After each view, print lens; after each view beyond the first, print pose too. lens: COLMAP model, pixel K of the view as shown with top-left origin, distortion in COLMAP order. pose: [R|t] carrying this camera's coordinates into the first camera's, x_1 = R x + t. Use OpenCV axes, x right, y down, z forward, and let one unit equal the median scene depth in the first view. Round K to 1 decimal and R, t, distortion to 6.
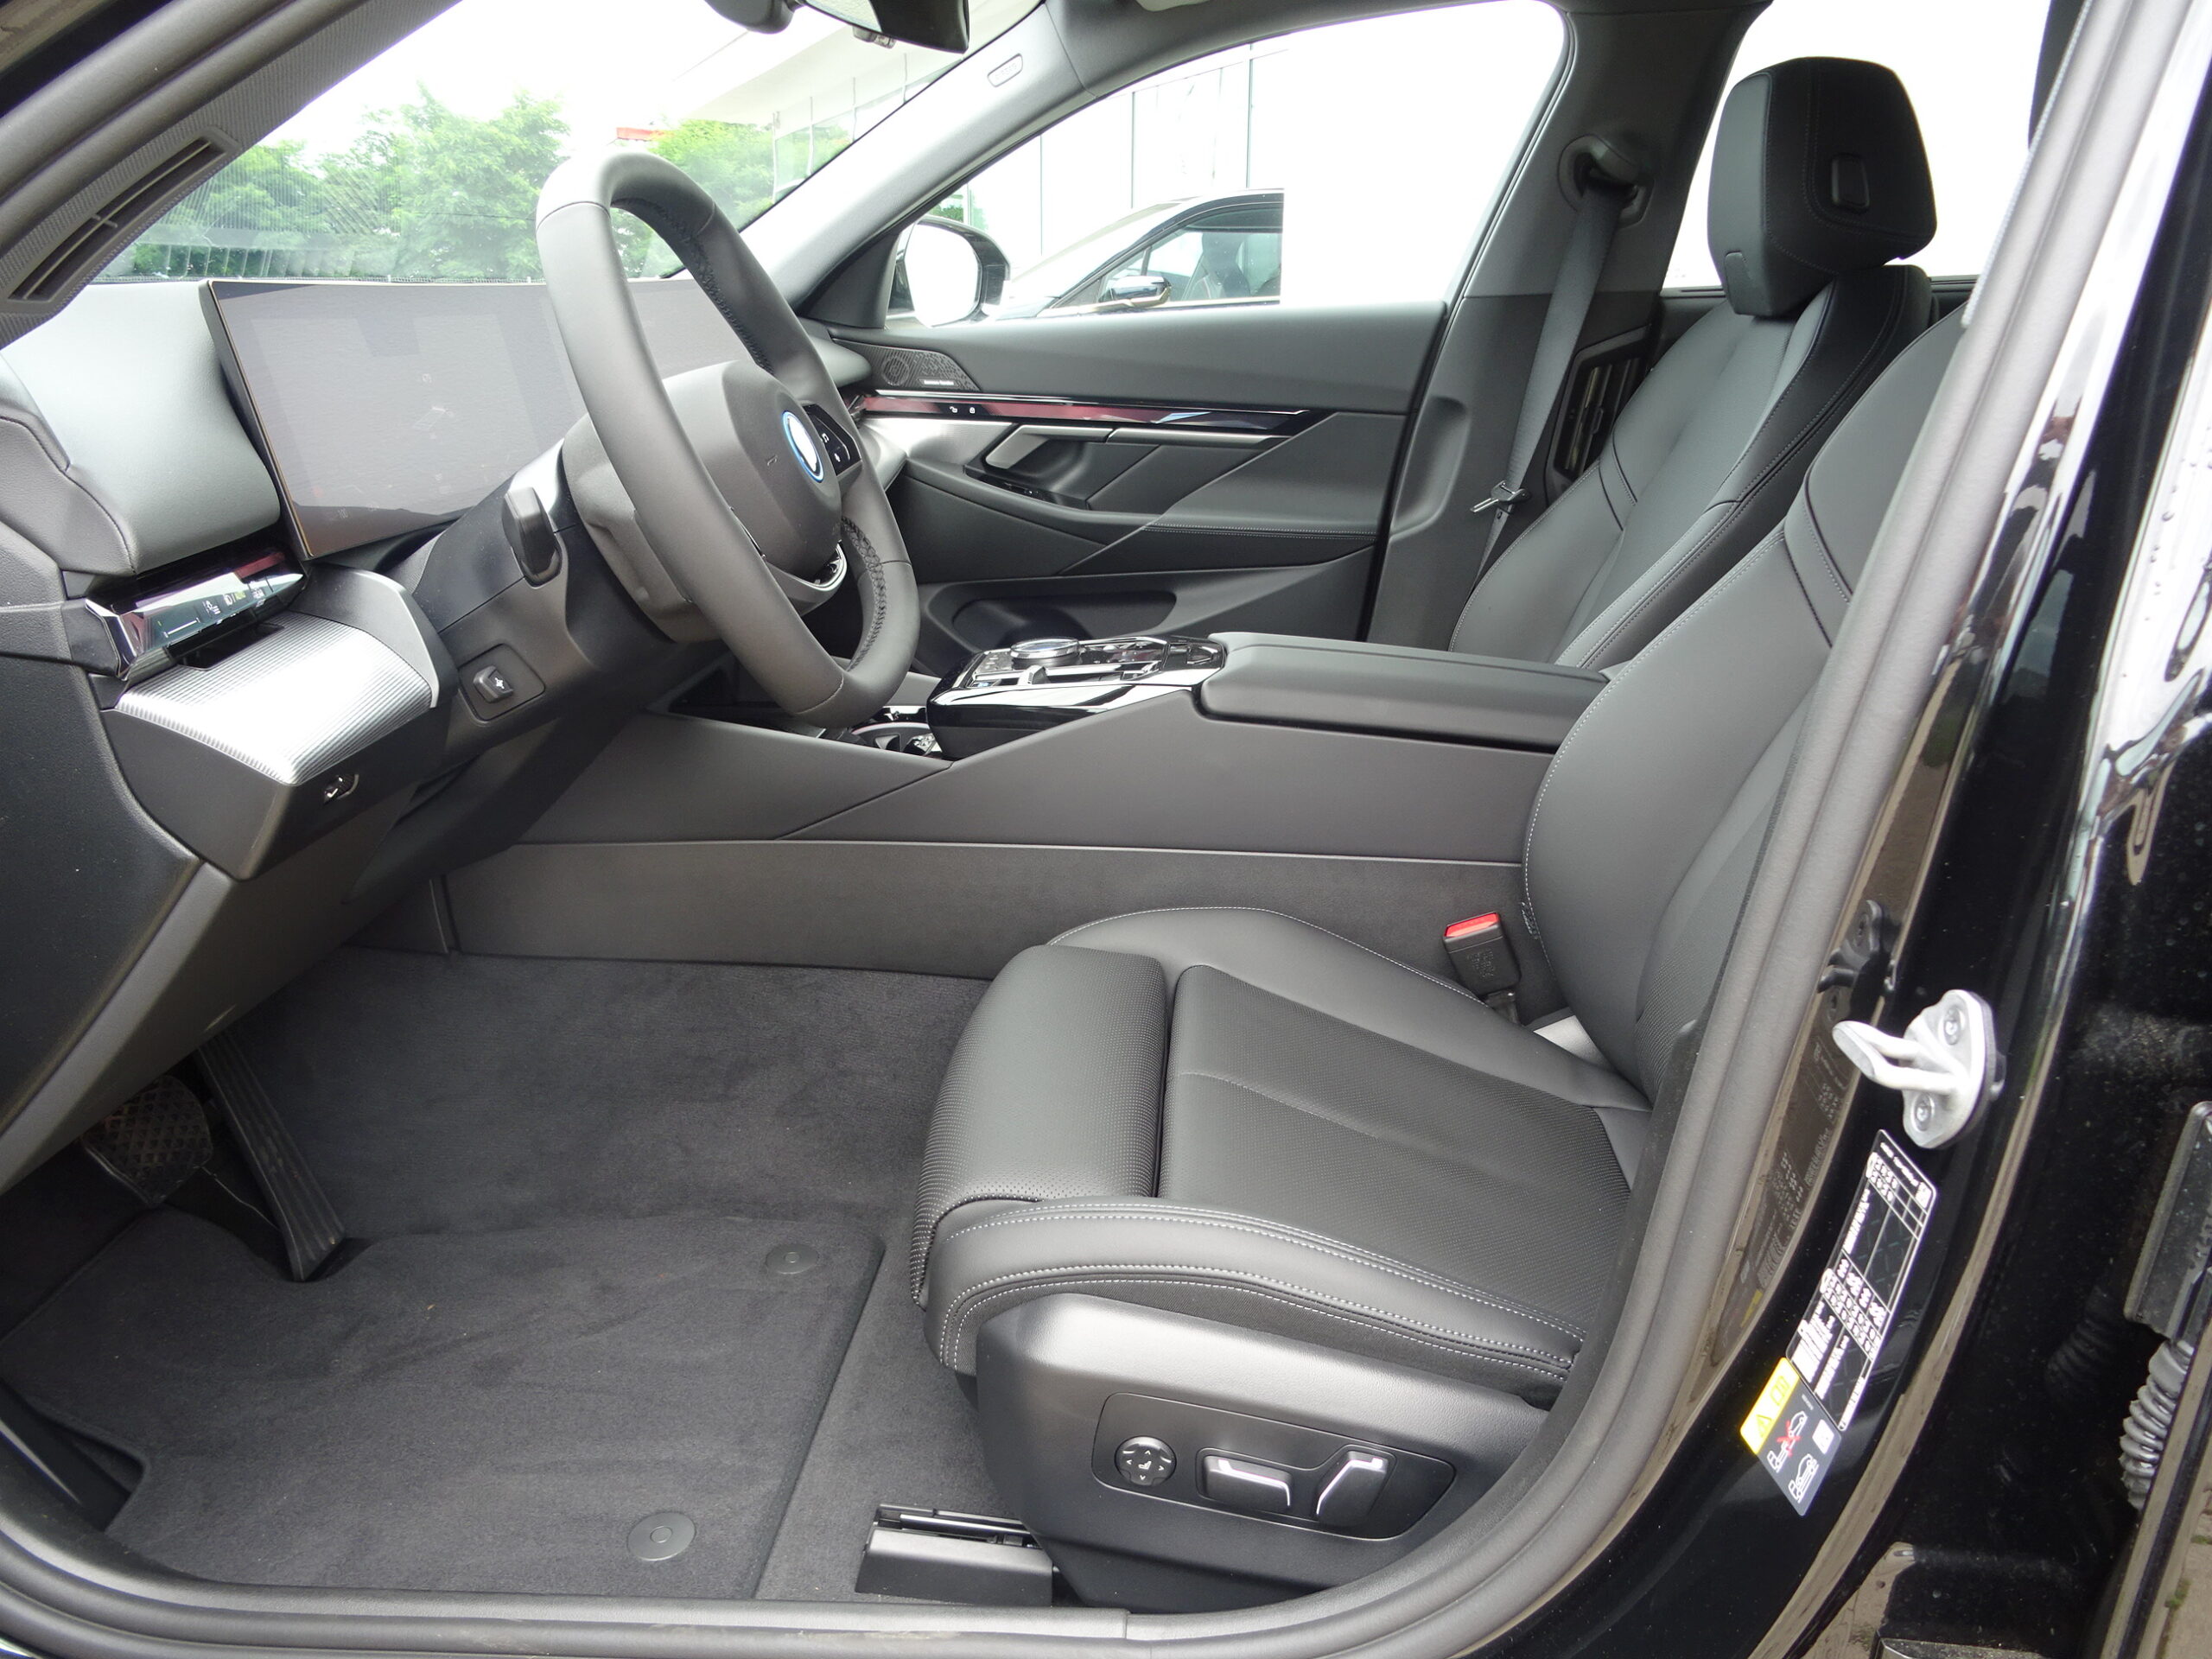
lens RADIAL K [[1661.7, 0, 1106.0], [0, 1661.7, 829.5], [0, 0, 1]] dist [-0.008130, 0.000066]
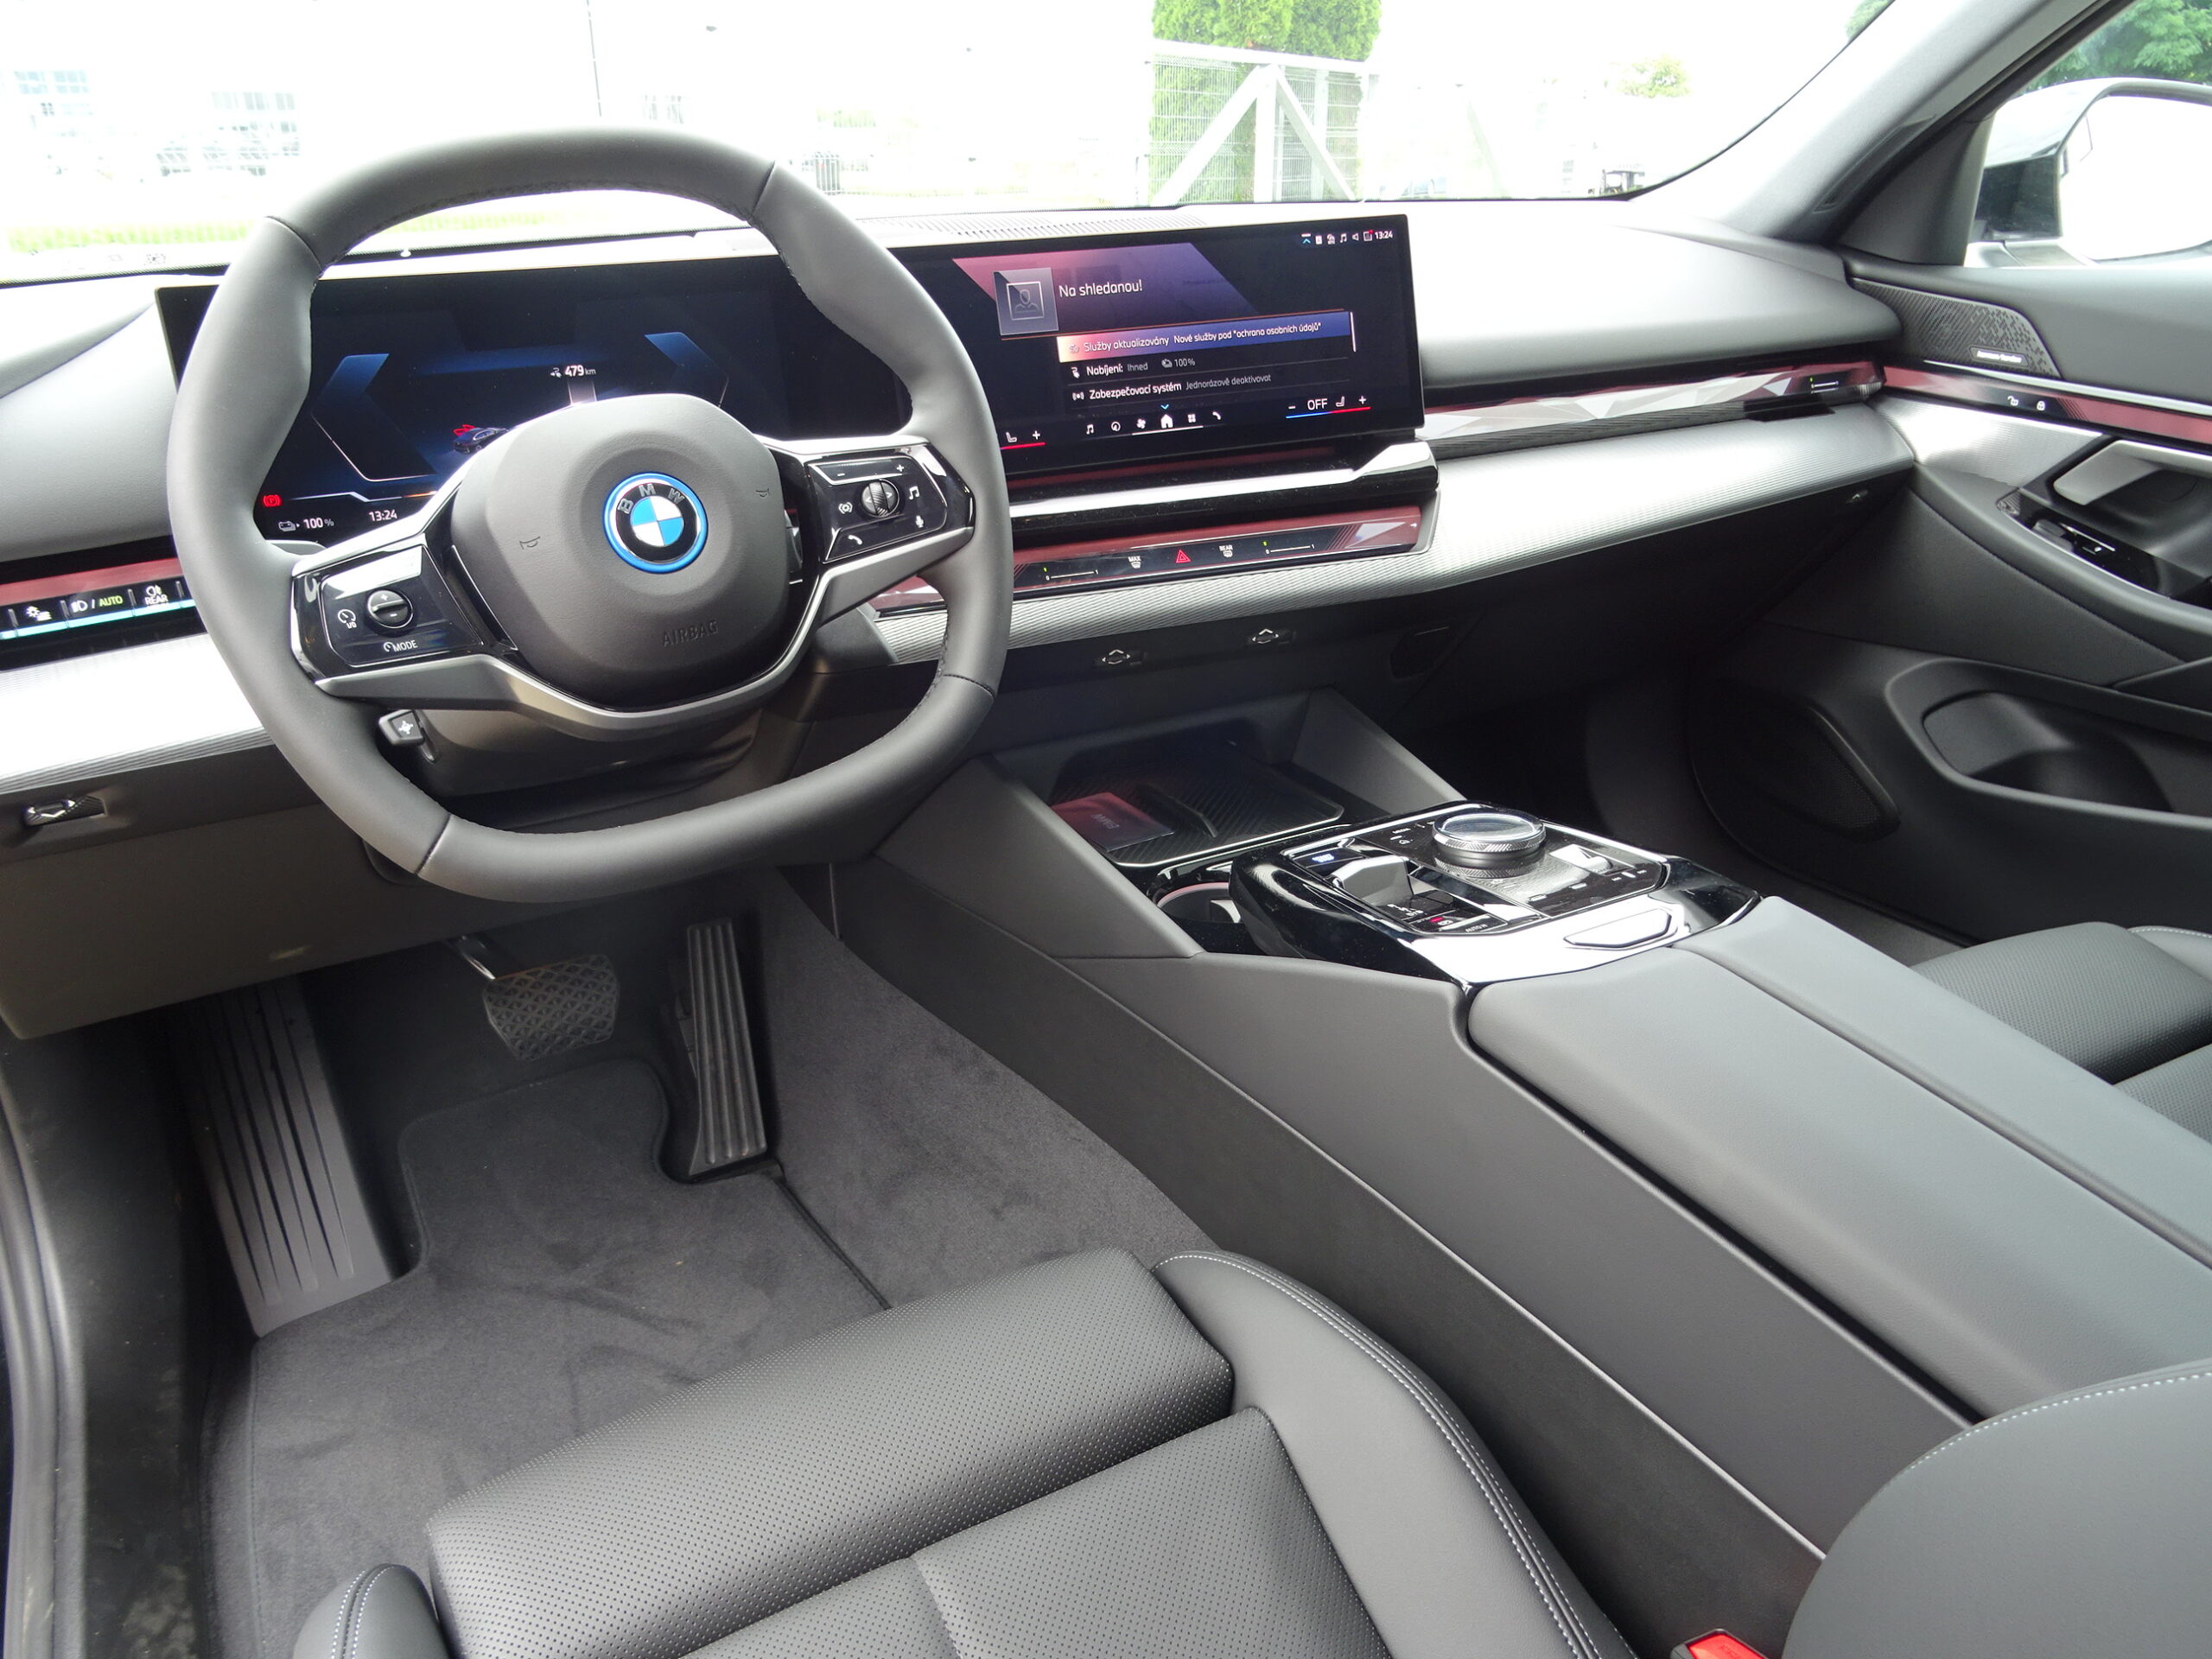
lens RADIAL K [[1661.7, 0, 1106.0], [0, 1661.7, 829.5], [0, 0, 1]] dist [-0.008130, 0.000066]
pose [[0.553544, 0.322810, -0.767713, 0.258919], [-0.245937, 0.944073, 0.219638, -0.150217], [0.795679, 0.067229, 0.601976, 0.344267]]
